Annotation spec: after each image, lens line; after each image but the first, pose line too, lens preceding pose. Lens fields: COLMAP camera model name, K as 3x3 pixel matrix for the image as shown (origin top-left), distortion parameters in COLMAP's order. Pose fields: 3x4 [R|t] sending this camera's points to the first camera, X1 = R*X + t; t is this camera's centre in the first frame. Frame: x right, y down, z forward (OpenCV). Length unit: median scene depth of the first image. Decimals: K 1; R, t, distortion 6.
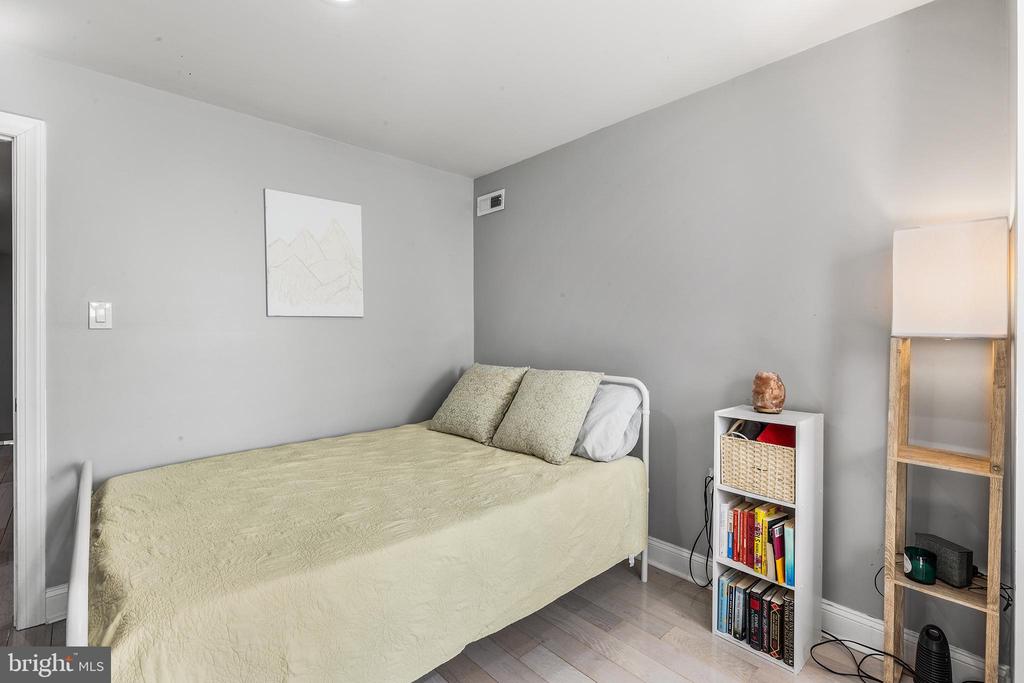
lens RADIAL K [[466.5, 0, 512.8], [0, 466.5, 326.1], [0, 0, 1]] dist [0.001218, -0.000226]
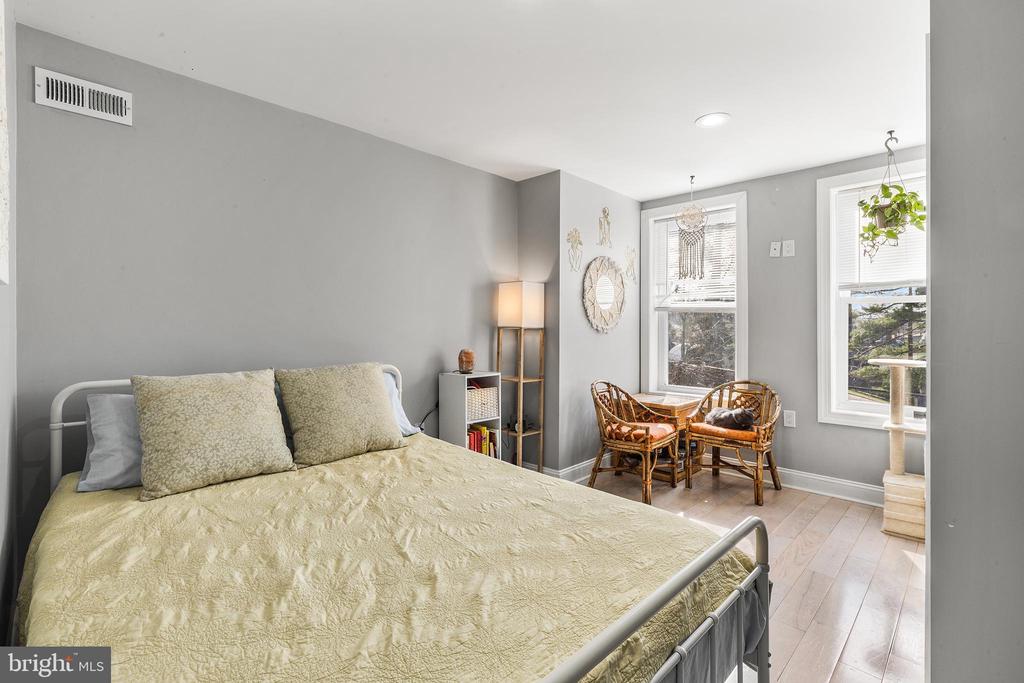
lens RADIAL K [[466.5, 0, 512.8], [0, 466.5, 326.1], [0, 0, 1]] dist [0.001218, -0.000226]
pose [[-0.035927, 0.002481, 0.999351, -0.937132], [-0.013101, 0.999910, -0.002953, 0.013952], [-0.999269, -0.013198, -0.035892, 0.732696]]
